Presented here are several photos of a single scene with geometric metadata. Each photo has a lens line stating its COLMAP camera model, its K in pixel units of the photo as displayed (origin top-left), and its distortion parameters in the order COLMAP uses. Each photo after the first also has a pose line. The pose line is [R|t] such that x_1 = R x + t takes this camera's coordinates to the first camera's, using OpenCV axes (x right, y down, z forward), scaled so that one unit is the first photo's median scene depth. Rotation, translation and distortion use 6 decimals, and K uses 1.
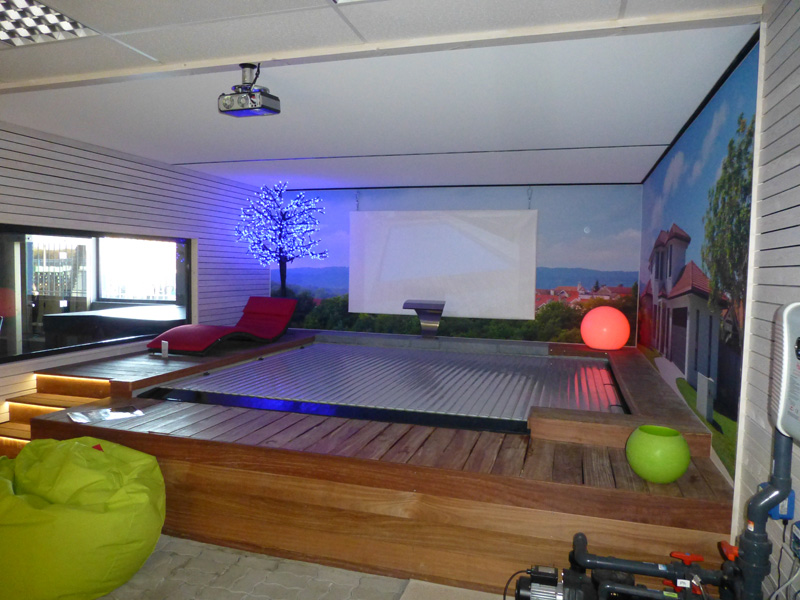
lens RADIAL K [[580.2, 0, 399.3], [0, 580.2, 303.5], [0, 0, 1]] dist [-0.029654, 0.011087]
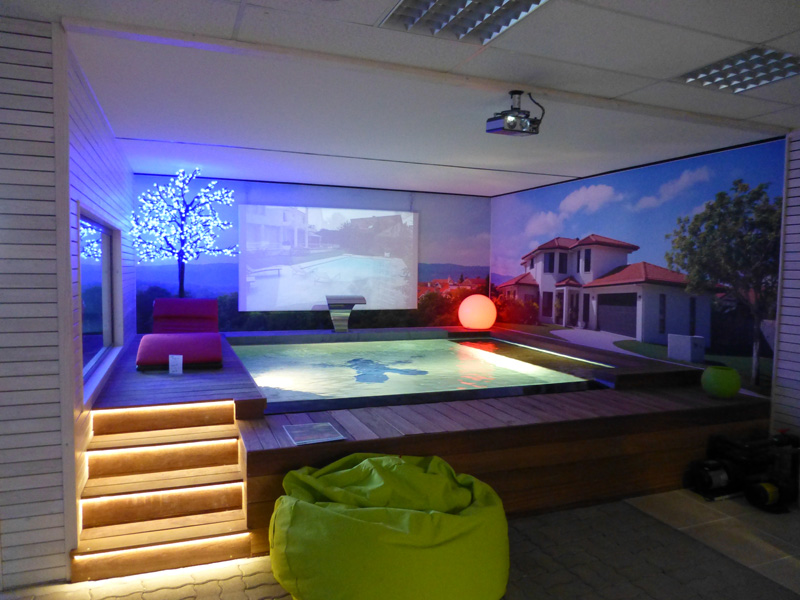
lens RADIAL K [[580.2, 0, 400.7], [0, 580.2, 299.0], [0, 0, 1]] dist [-0.029654, 0.011087]
pose [[0.788309, -0.041149, 0.613901, -0.505304], [0.034928, 0.999145, 0.022120, -0.017778], [-0.614287, 0.004005, 0.789073, 0.105010]]
